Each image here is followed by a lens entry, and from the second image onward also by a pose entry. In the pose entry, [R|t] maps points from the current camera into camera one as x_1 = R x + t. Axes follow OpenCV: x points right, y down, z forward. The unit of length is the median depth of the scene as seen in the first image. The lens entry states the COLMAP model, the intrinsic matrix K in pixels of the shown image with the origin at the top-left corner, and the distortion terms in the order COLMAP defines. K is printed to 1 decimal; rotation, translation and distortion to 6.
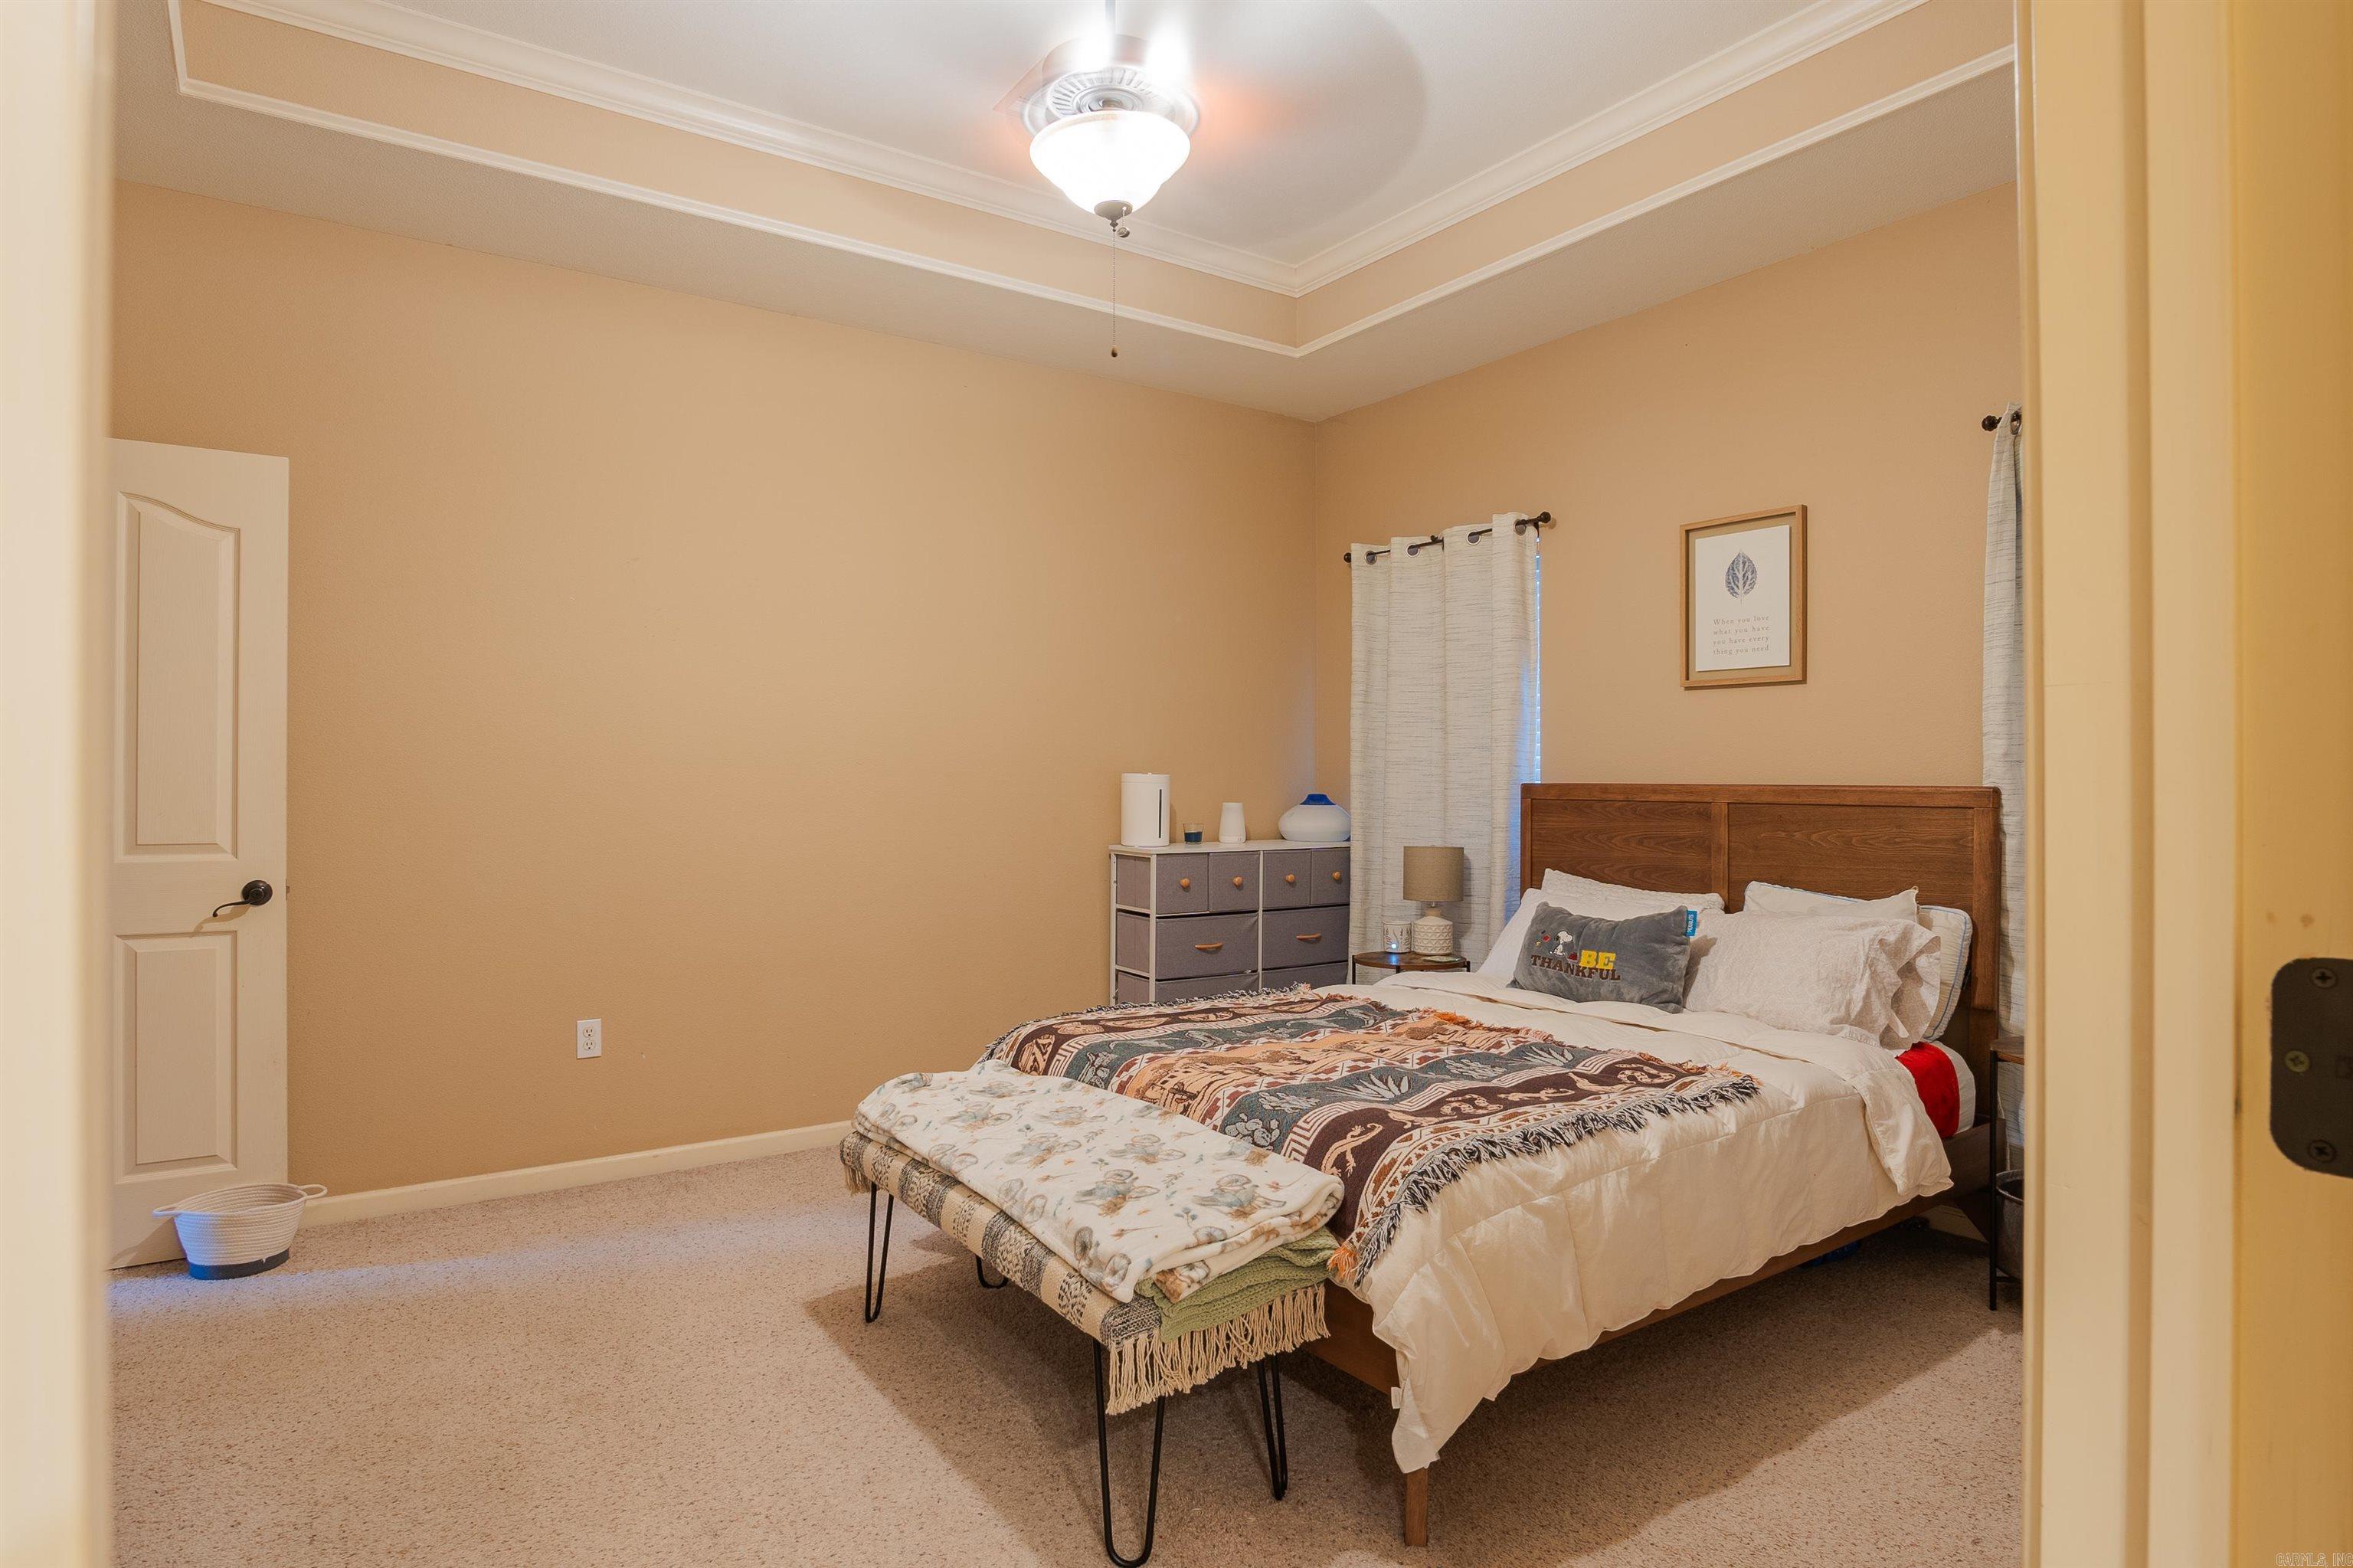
lens RADIAL K [[1343.0, 0, 1201.1], [0, 1343.0, 752.2], [0, 0, 1]] dist [-0.029400, 0.002003]
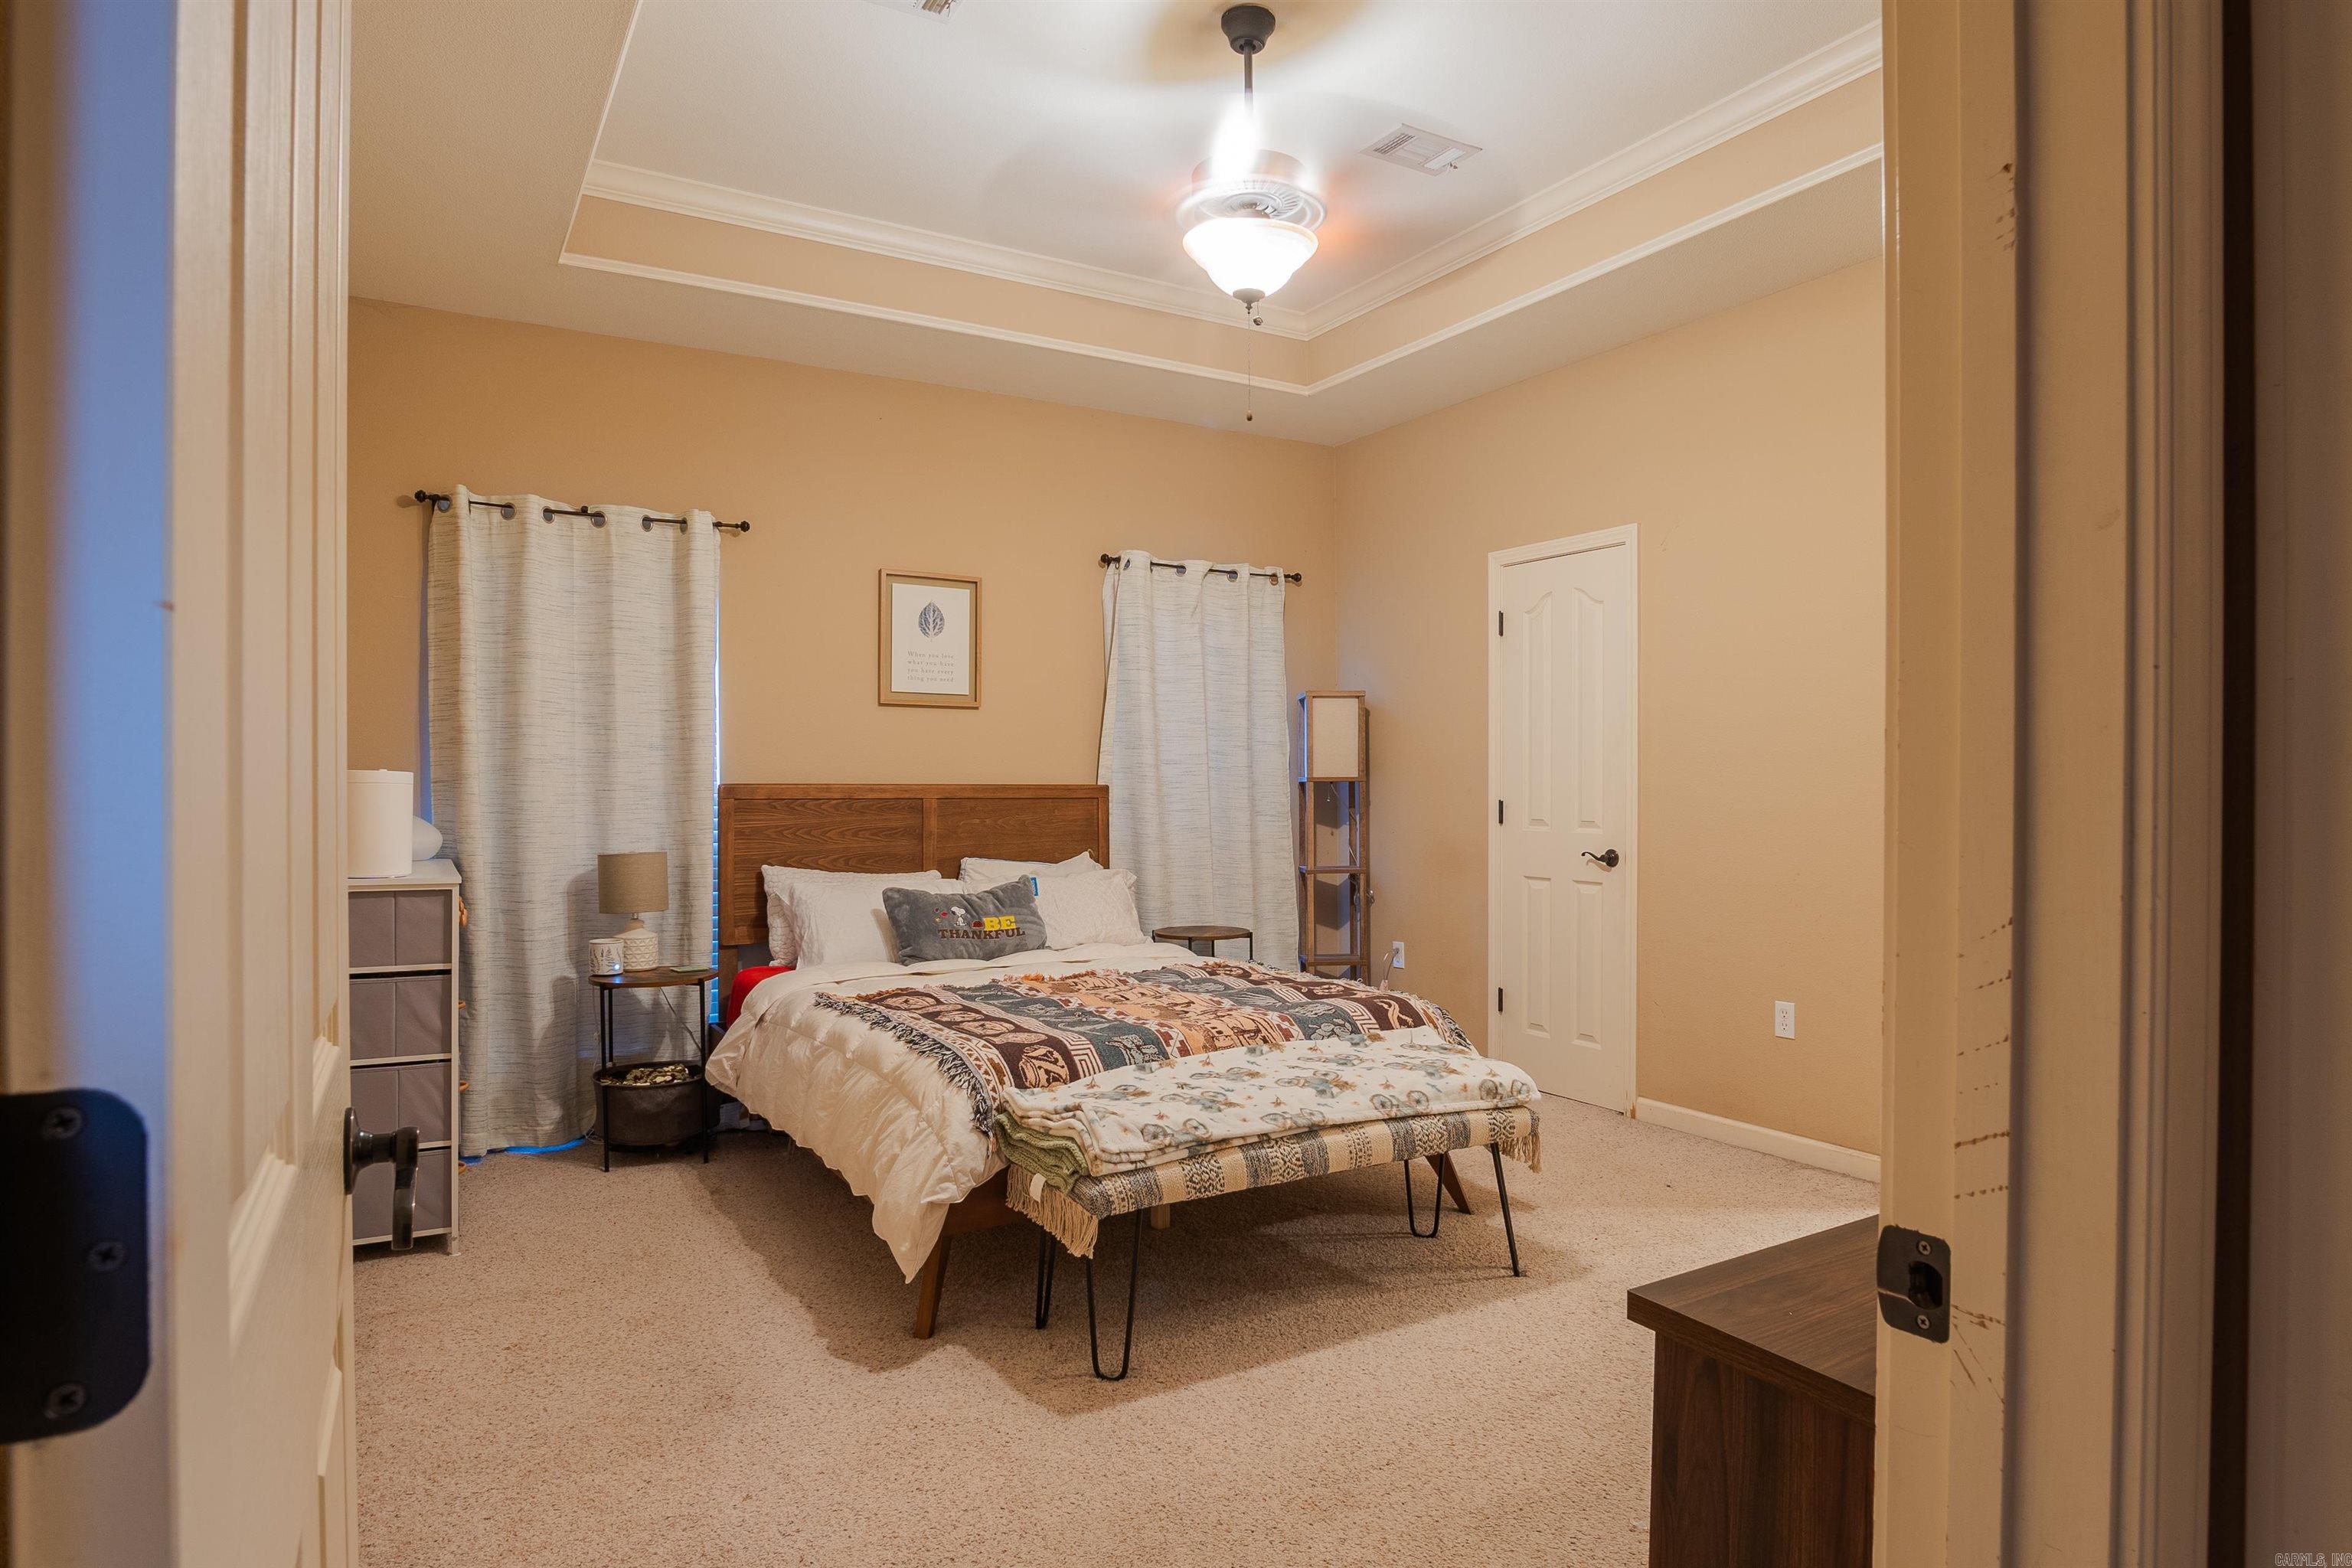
lens RADIAL K [[1342.4, 0, 1200.6], [0, 1342.4, 752.2], [0, 0, 1]] dist [-0.029400, 0.002003]
pose [[0.053381, 0.025028, 0.998261, -0.868334], [-0.018573, 0.999538, -0.024066, 0.019814], [-0.998401, -0.017256, 0.053821, 0.681201]]
